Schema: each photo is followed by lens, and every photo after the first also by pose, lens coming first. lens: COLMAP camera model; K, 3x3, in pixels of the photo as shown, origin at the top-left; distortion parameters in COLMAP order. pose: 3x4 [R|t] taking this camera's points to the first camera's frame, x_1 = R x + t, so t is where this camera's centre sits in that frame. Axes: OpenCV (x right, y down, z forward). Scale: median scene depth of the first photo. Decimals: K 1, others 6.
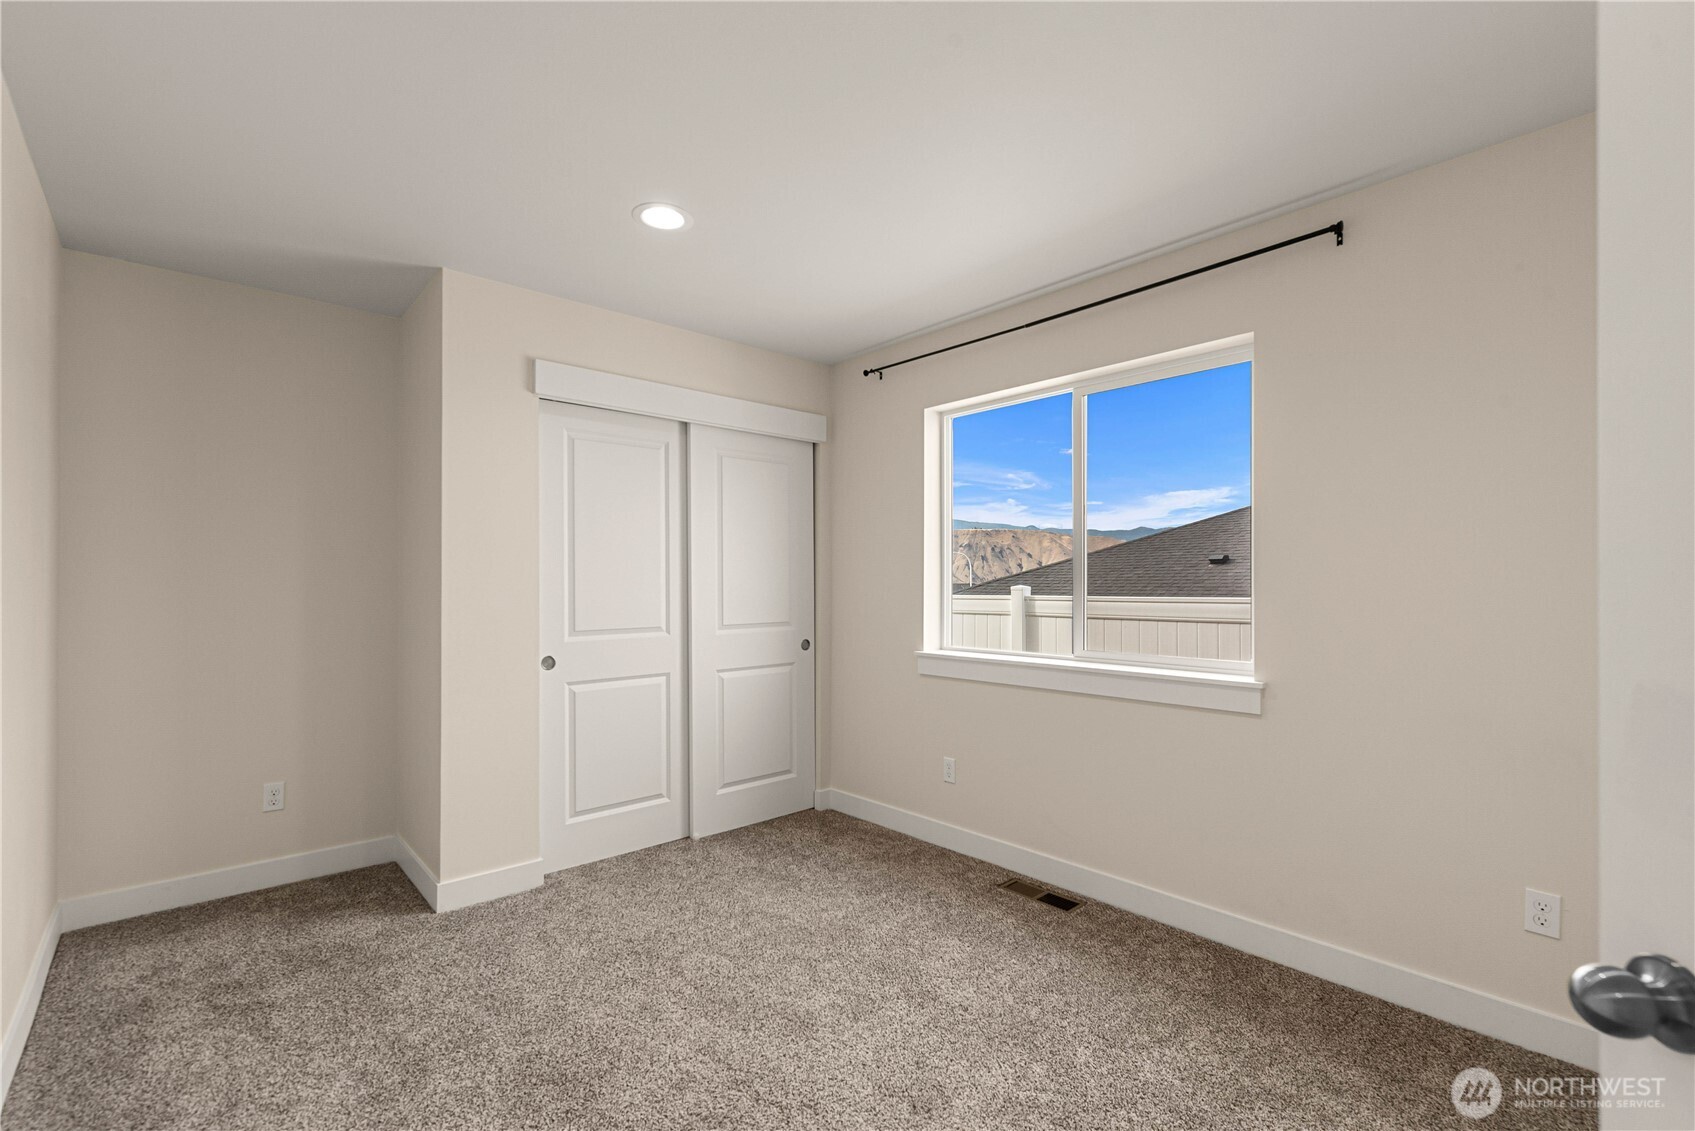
lens RADIAL K [[746.2, 0, 837.2], [0, 746.2, 570.6], [0, 0, 1]] dist [0.000859, 0.000412]
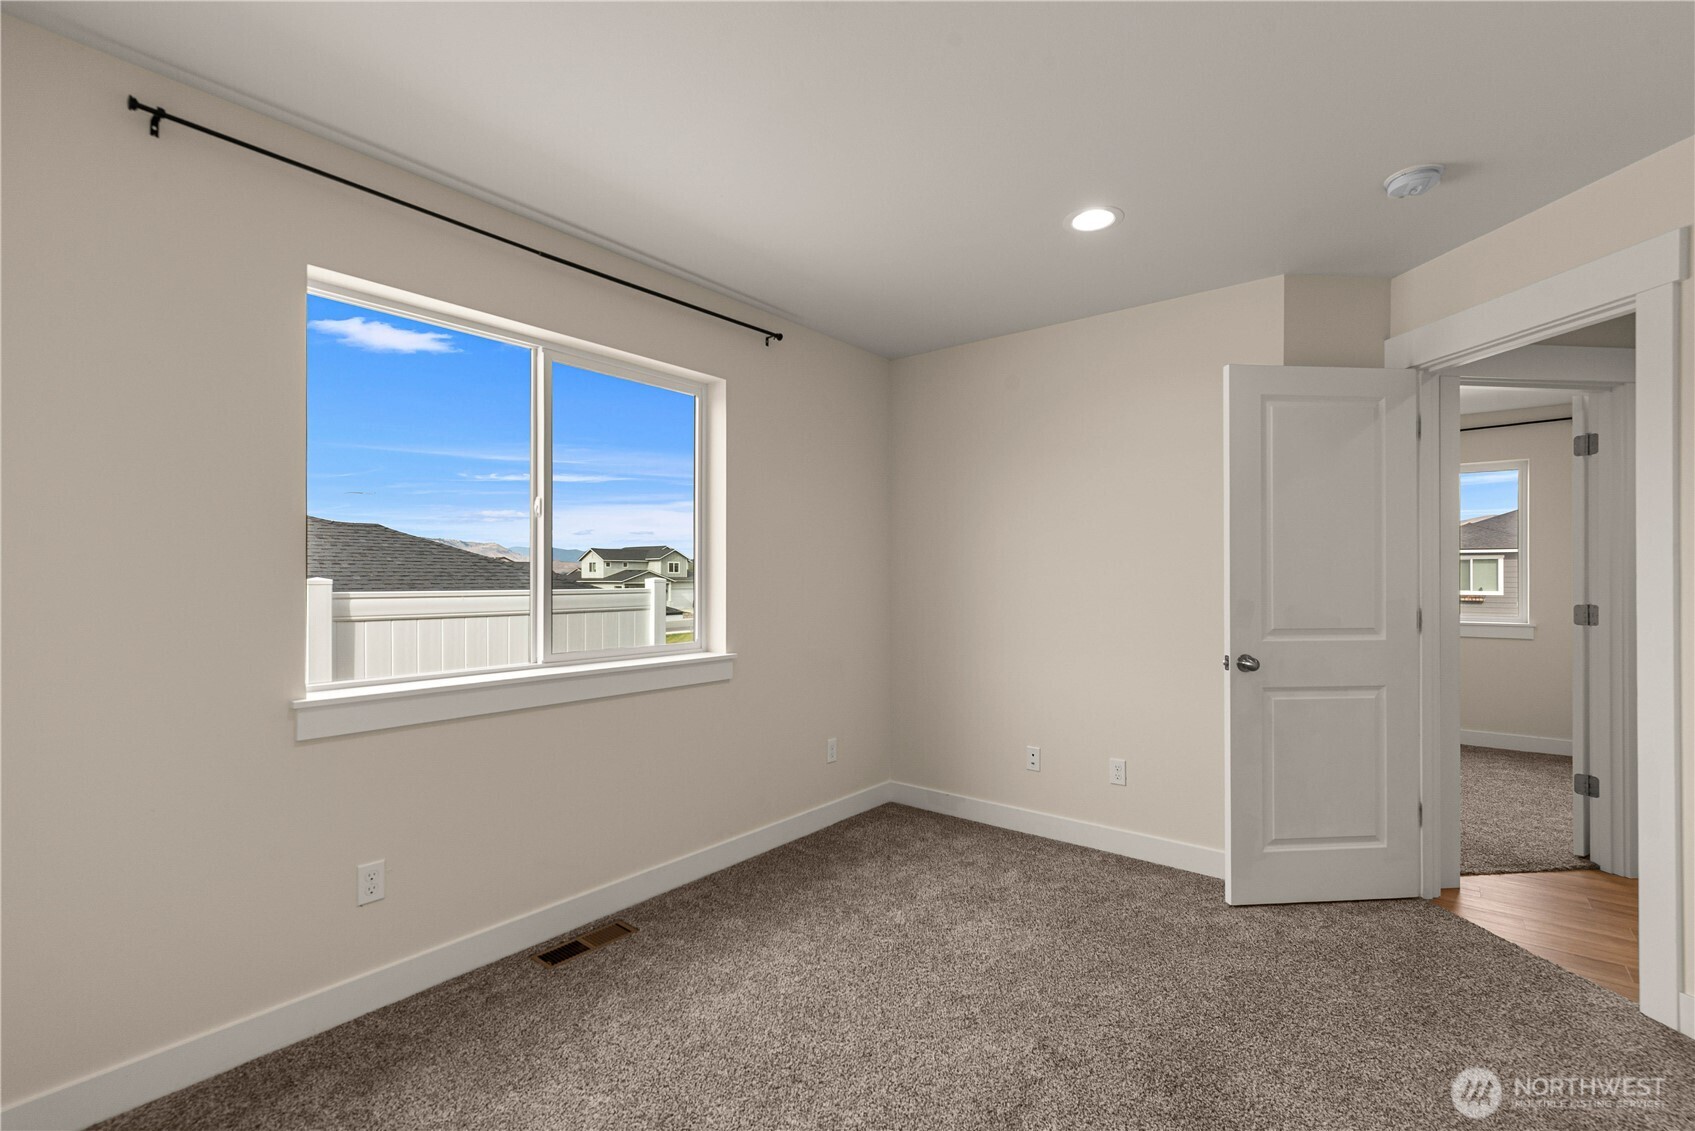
lens RADIAL K [[746.2, 0, 837.2], [0, 746.2, 570.6], [0, 0, 1]] dist [0.000859, 0.000412]
pose [[-0.164721, 0.003594, 0.986334, -0.529229], [-0.026825, 0.999607, -0.008123, 0.006226], [-0.985975, -0.027797, -0.164559, 0.741674]]
